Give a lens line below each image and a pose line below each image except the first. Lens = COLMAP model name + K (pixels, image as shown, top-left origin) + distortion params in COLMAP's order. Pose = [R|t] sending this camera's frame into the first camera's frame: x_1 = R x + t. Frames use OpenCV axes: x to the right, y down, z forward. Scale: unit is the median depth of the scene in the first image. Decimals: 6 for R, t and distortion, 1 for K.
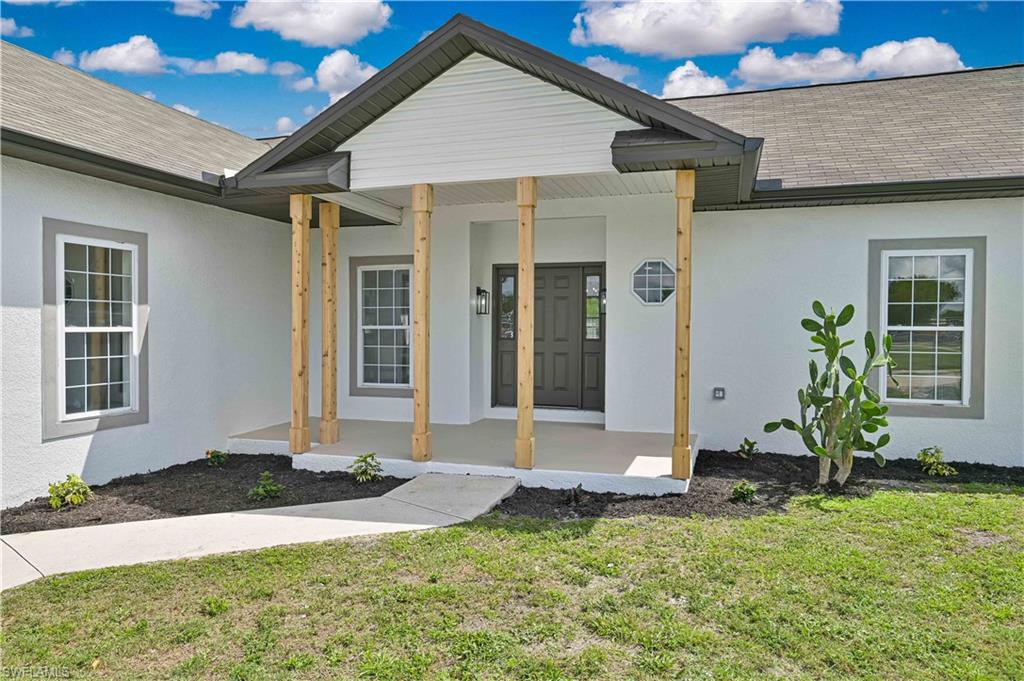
lens RADIAL K [[705.6, 0, 511.5], [0, 705.6, 346.7], [0, 0, 1]] dist [0.006706, -0.002054]
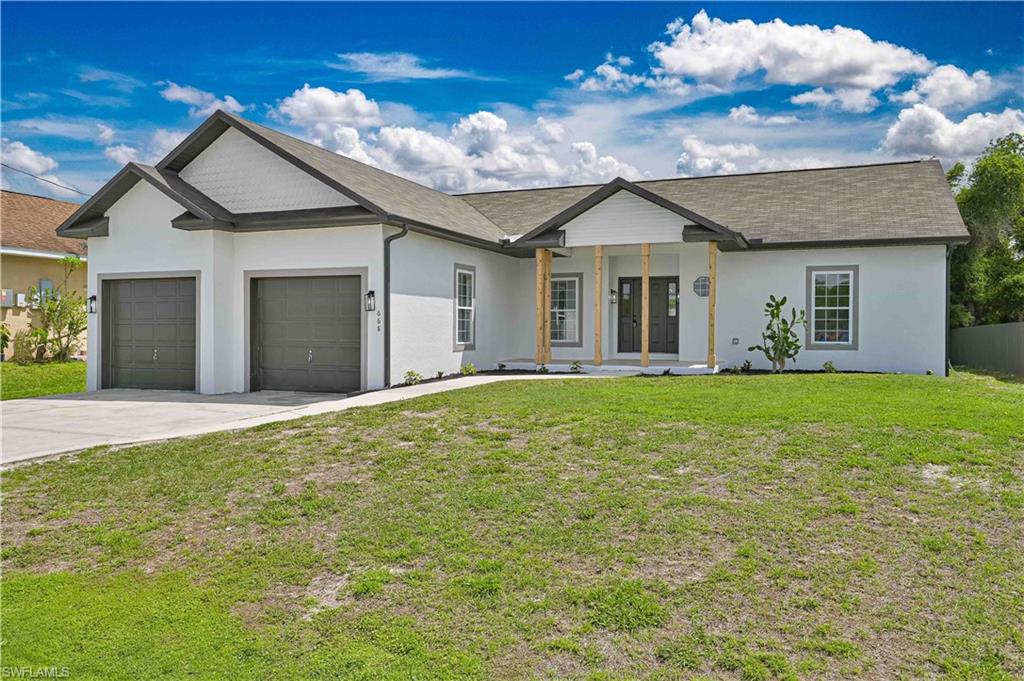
lens RADIAL K [[765.3, 0, 513.2], [0, 765.3, 339.2], [0, 0, 1]] dist [-0.009240, 0.000408]
pose [[0.997047, 0.000612, -0.076795, -0.194223], [-0.001851, 0.999869, -0.016061, 0.107206], [0.076775, 0.016156, 0.996918, -1.371002]]
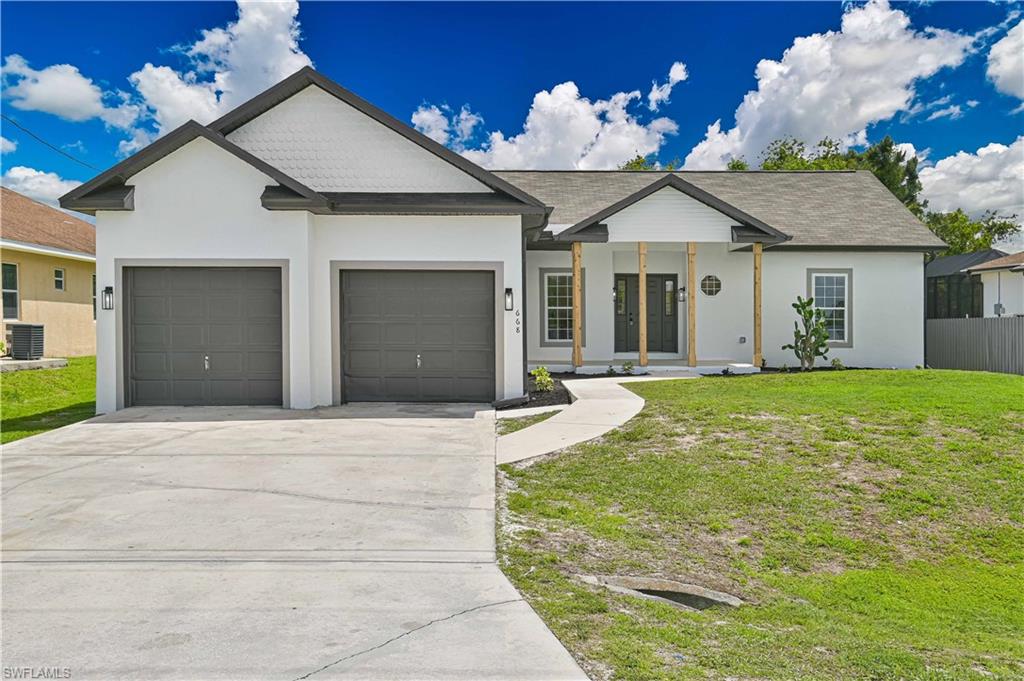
lens RADIAL K [[891.9, 0, 508.3], [0, 891.9, 333.1], [0, 0, 1]] dist [-0.010043, 0.019010]
pose [[0.954162, -0.003097, 0.299275, -1.252888], [0.008150, 0.999845, -0.015638, 0.089710], [-0.299180, 0.017360, 0.954039, -1.412291]]
